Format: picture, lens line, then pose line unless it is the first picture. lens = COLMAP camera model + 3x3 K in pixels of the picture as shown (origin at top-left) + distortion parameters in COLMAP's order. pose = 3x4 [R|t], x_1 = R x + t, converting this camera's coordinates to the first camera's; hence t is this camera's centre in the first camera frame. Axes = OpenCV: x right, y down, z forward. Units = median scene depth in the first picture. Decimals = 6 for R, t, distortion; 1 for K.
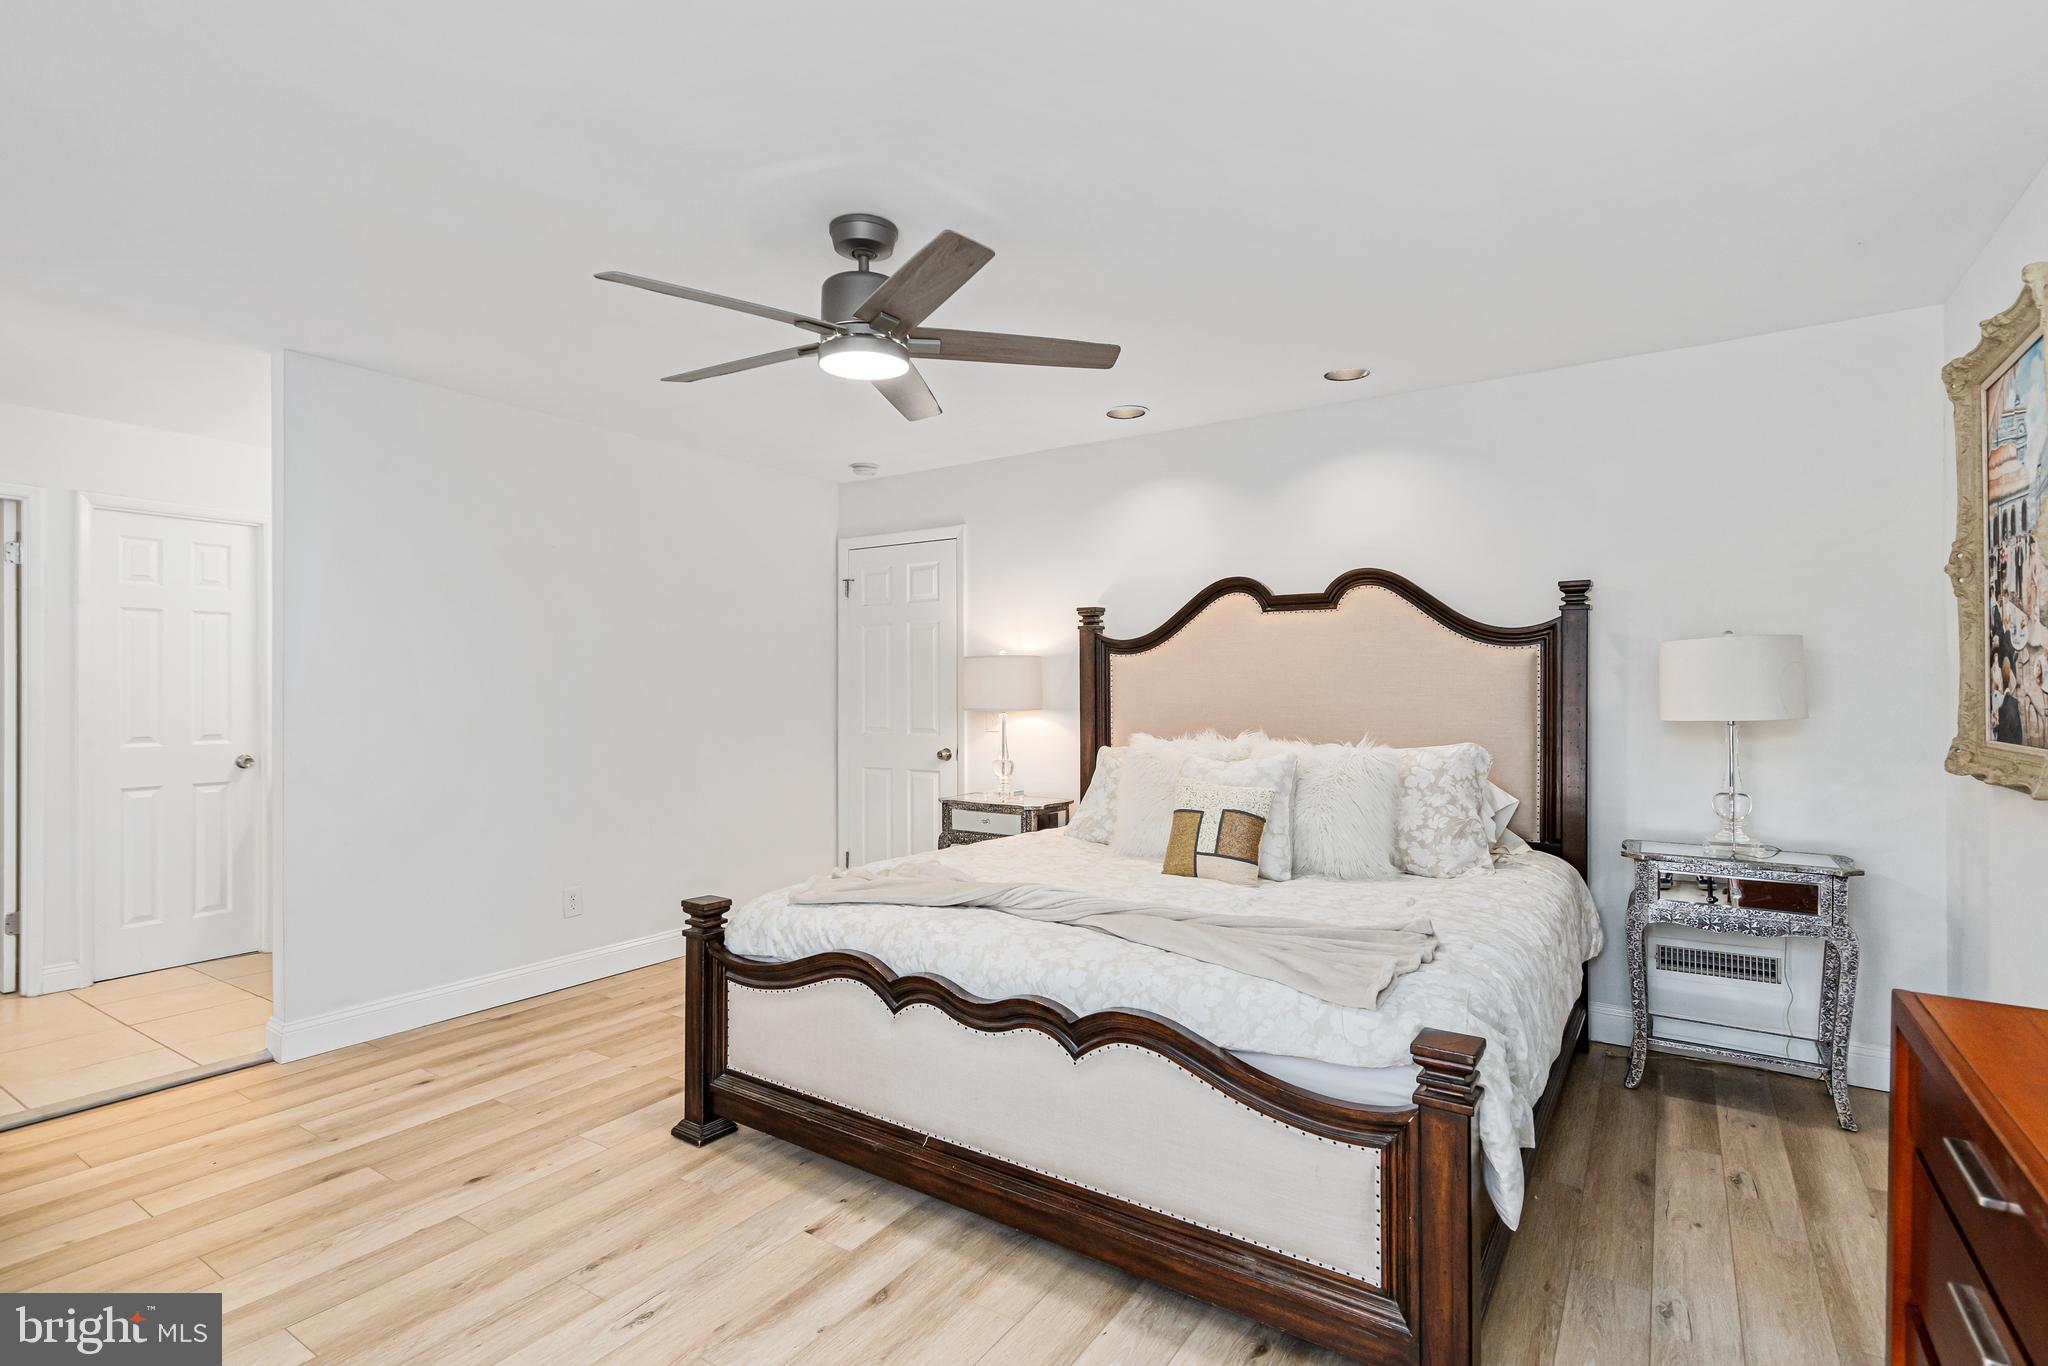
lens RADIAL K [[971.9, 0, 1027.1], [0, 971.9, 710.8], [0, 0, 1]] dist [-0.002283, 0.000314]
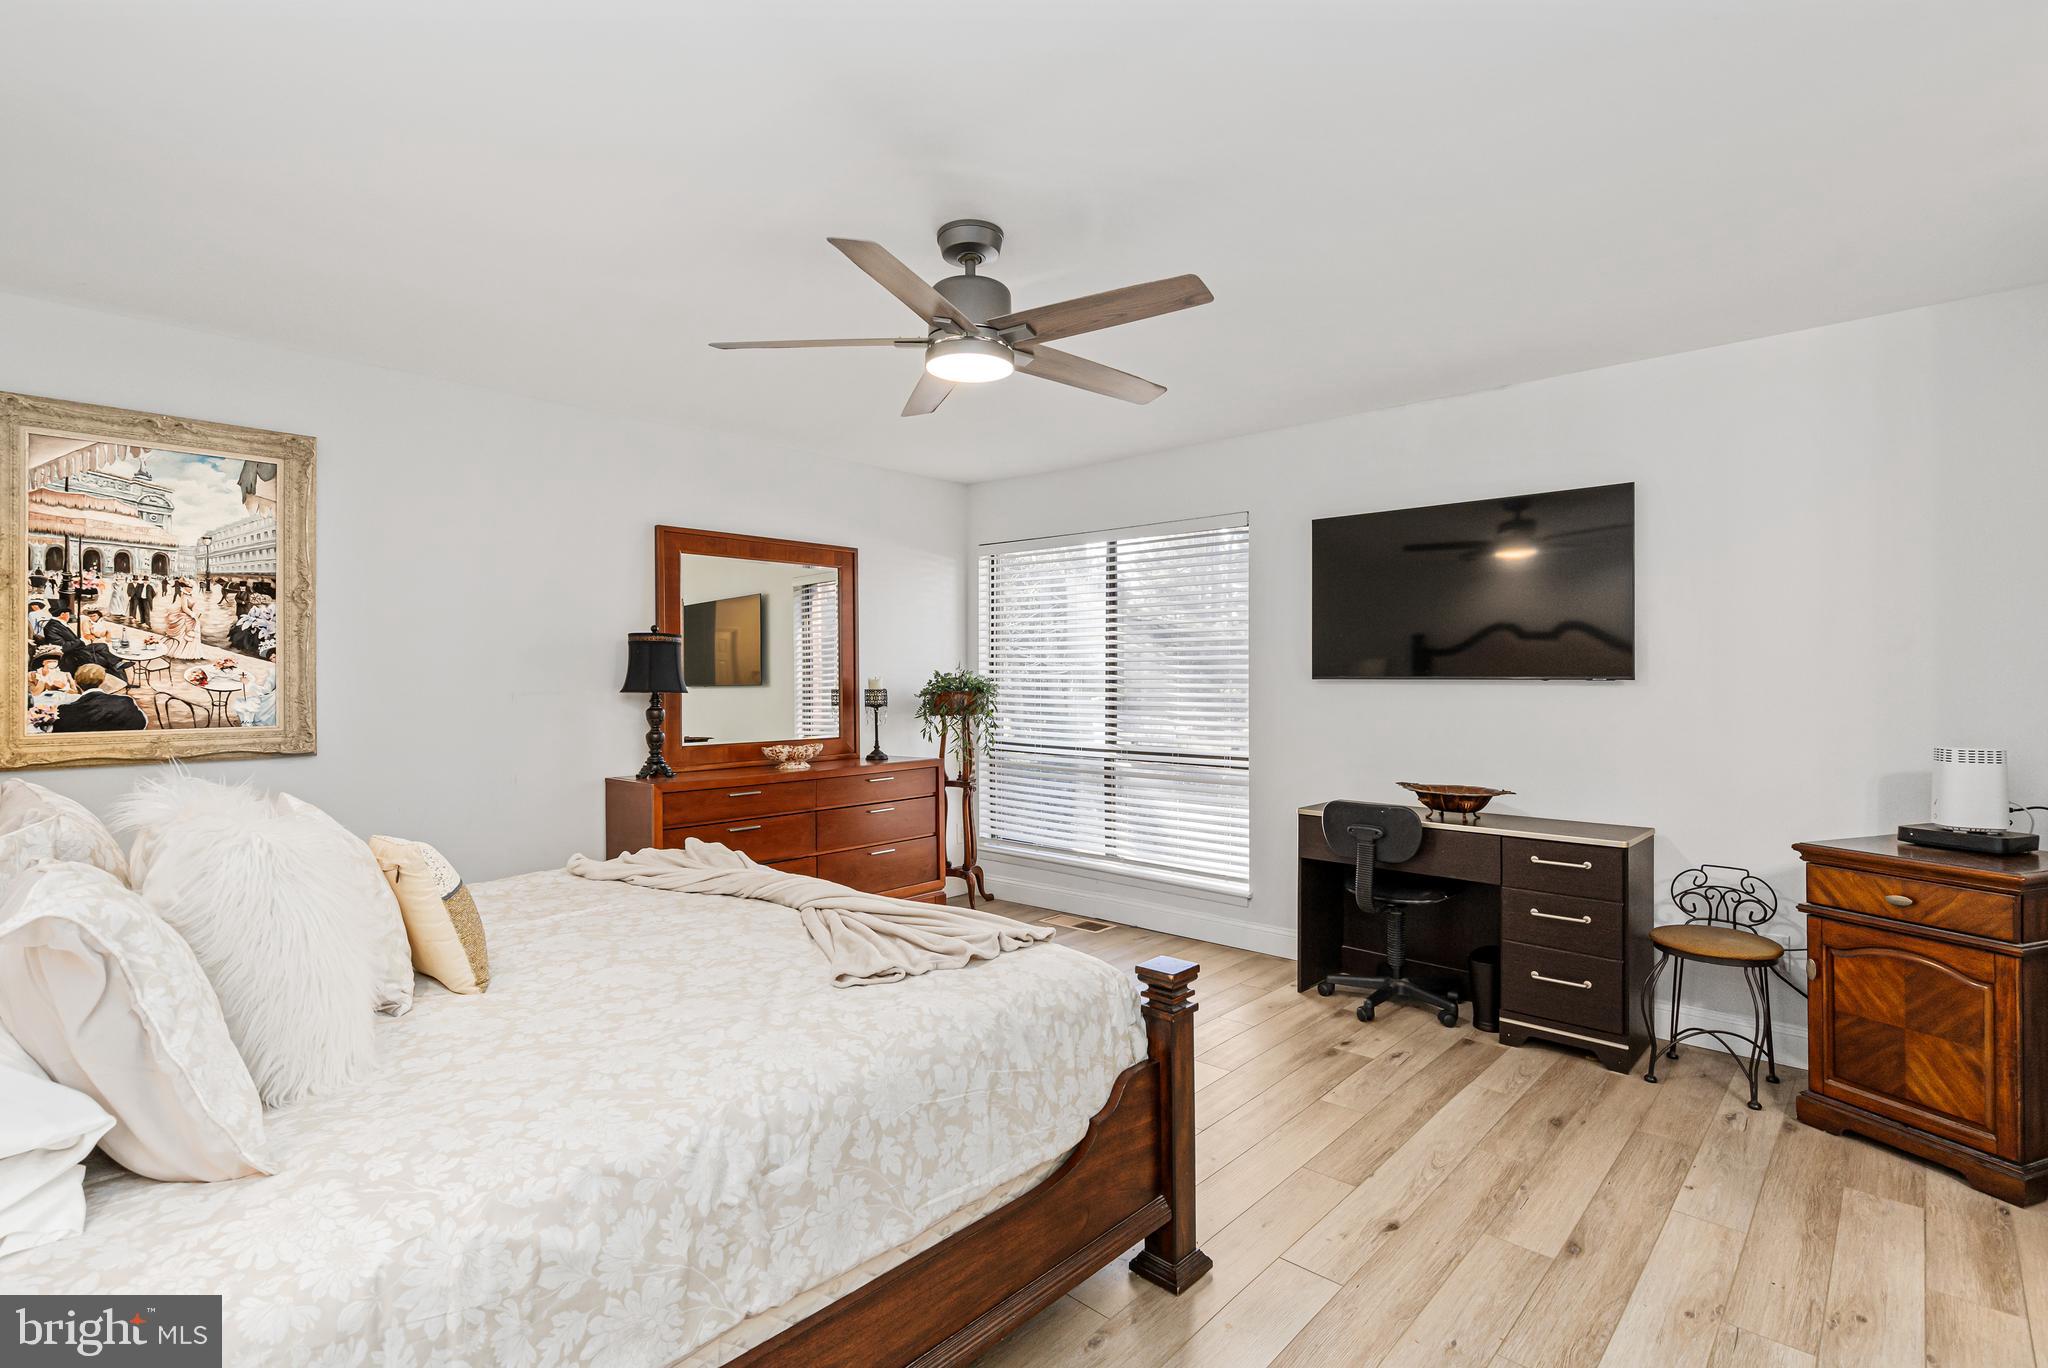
lens RADIAL K [[939.0, 0, 1024.0], [0, 939.0, 684.0], [0, 0, 1]] dist [-0.004249, 0.000906]
pose [[-0.984389, 0.003817, 0.175966, -0.372156], [0.008447, 0.999637, 0.025573, -0.046303], [-0.175804, 0.026660, -0.984064, 1.840564]]
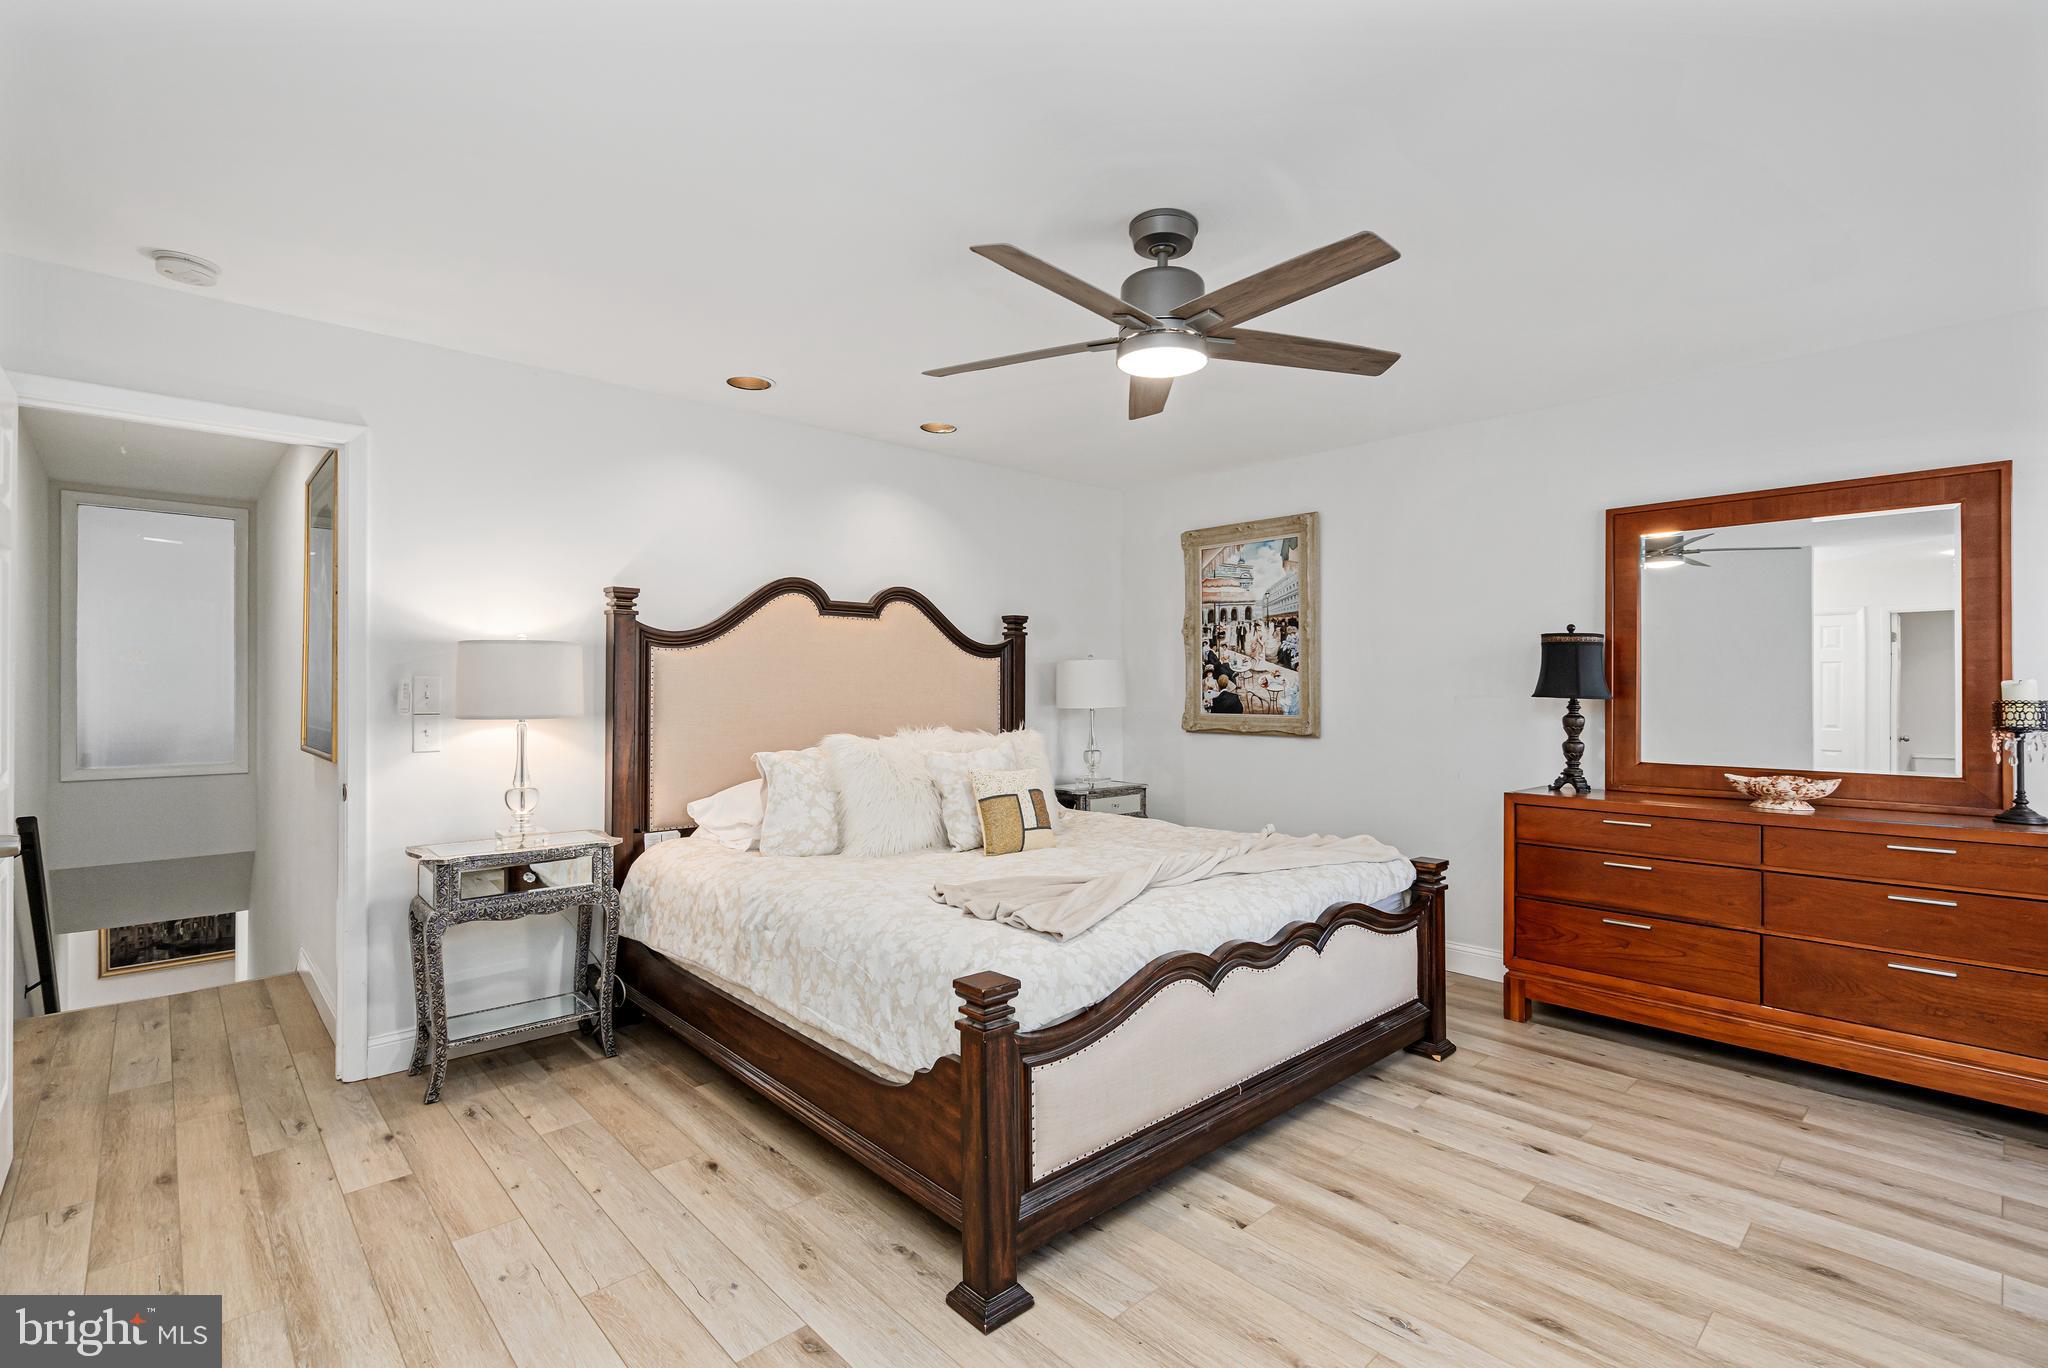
lens RADIAL K [[944.1, 0, 1038.8], [0, 944.1, 682.8], [0, 0, 1]] dist [-0.002309, 0.000072]
pose [[0.226070, 0.005433, 0.974096, -1.087631], [0.020794, 0.999730, -0.010401, -0.021482], [-0.973889, 0.022606, 0.225896, 0.856421]]
